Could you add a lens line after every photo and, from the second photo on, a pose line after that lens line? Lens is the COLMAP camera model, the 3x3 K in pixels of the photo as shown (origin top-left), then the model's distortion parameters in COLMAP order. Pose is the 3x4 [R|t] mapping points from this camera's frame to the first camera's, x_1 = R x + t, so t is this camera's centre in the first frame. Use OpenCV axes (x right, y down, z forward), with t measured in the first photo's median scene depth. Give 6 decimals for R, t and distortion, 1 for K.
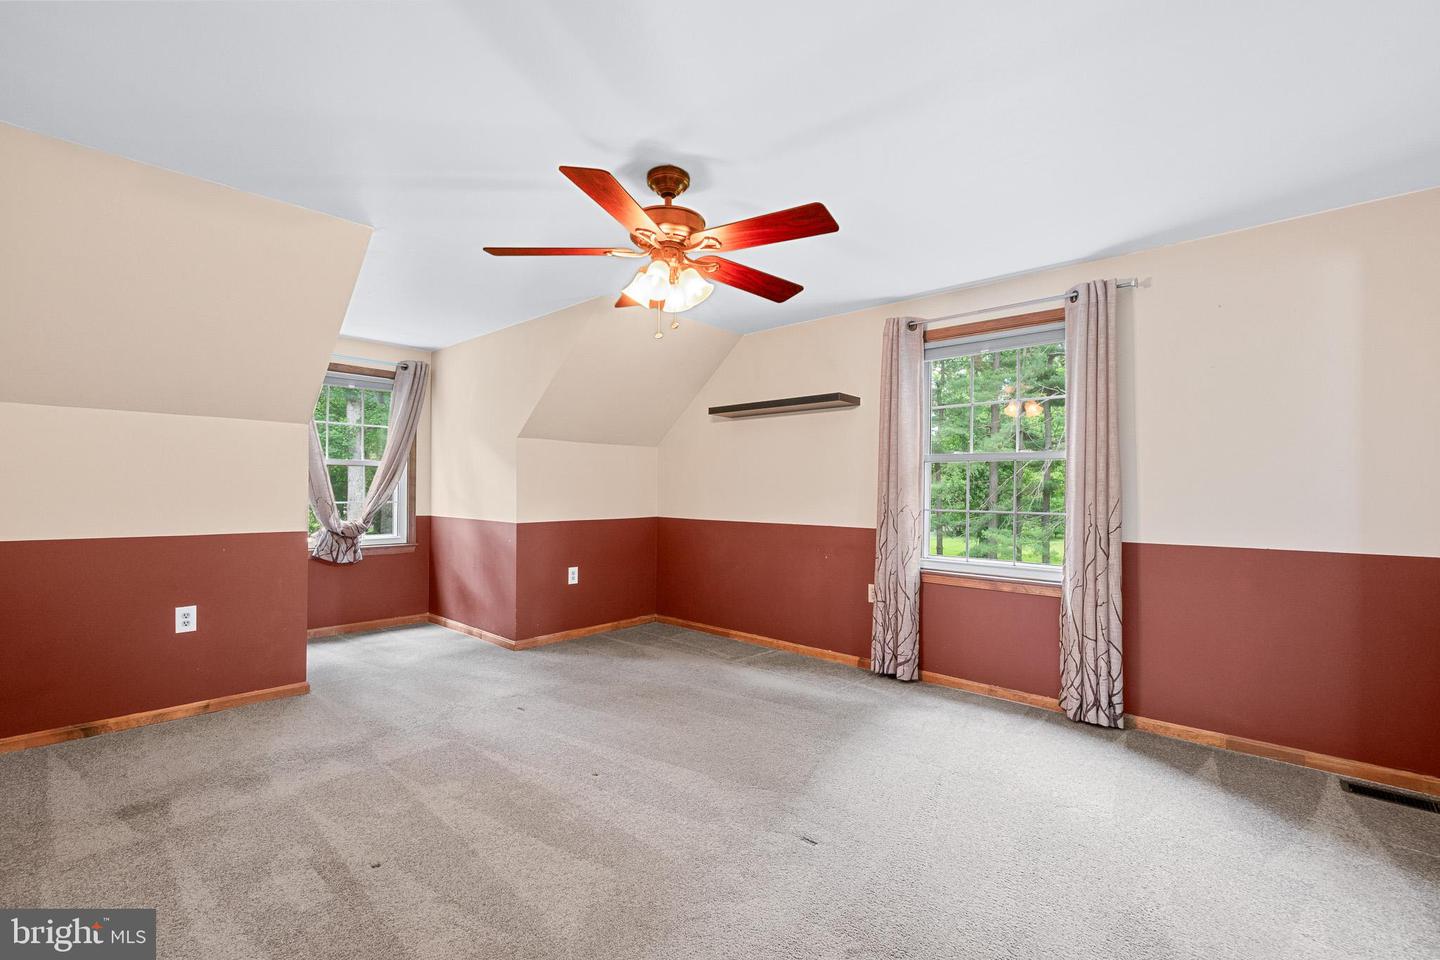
lens RADIAL K [[628.2, 0, 718.8], [0, 628.2, 487.8], [0, 0, 1]] dist [-0.002008, 0.000223]
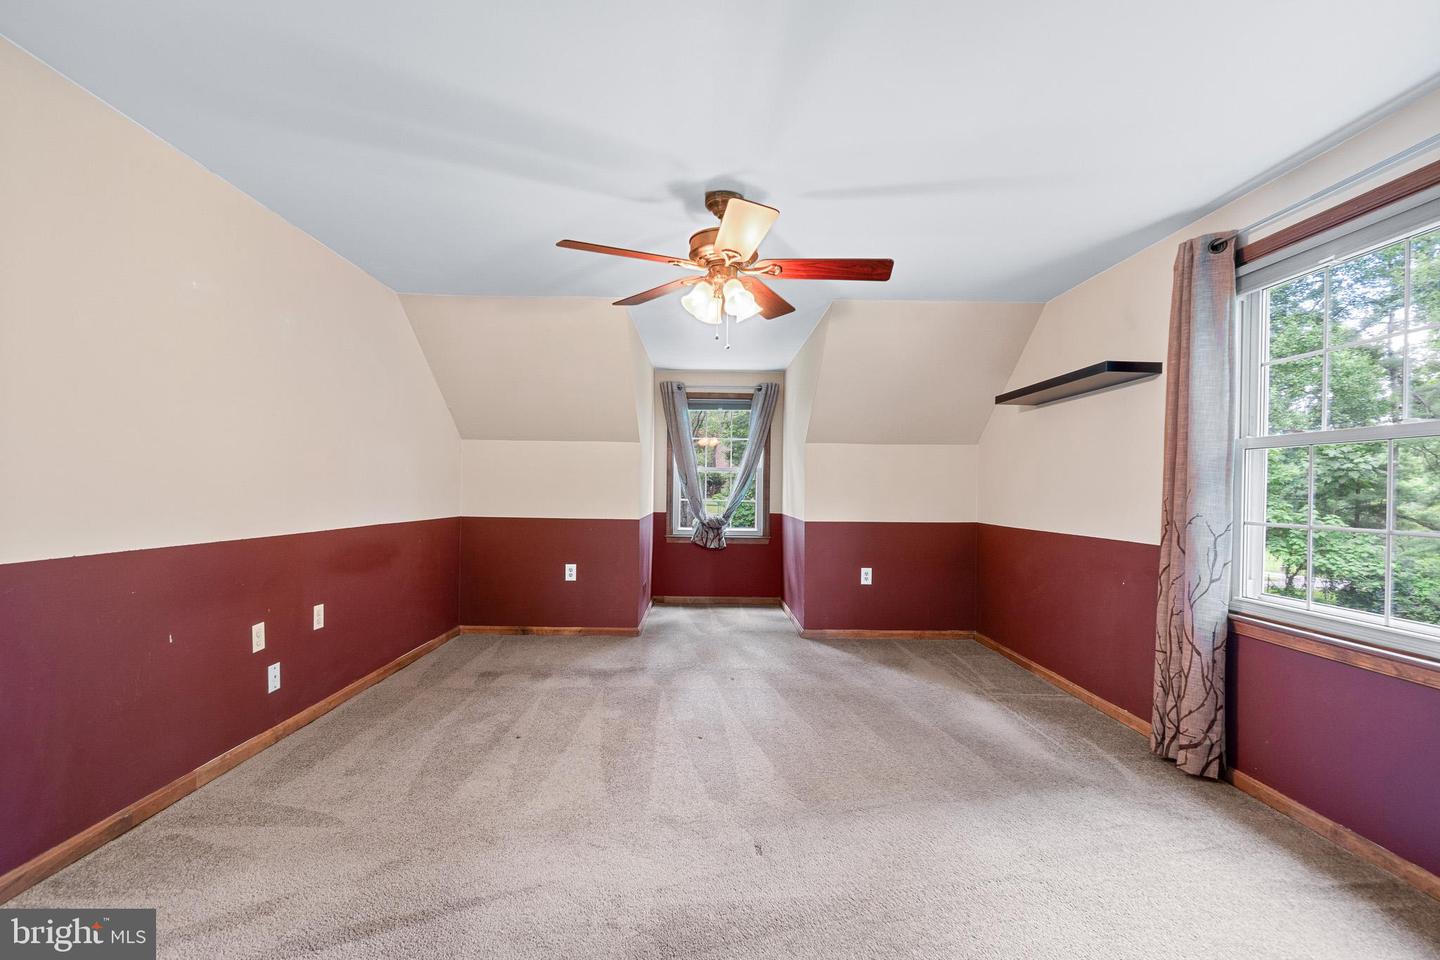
lens RADIAL K [[628.2, 0, 694.0], [0, 628.2, 487.9], [0, 0, 1]] dist [-0.002008, 0.000223]
pose [[0.676946, -0.000018, -0.736032, 0.423098], [-0.005385, 0.999973, -0.004976, 0.005097], [0.736013, 0.007332, 0.676928, 0.143734]]
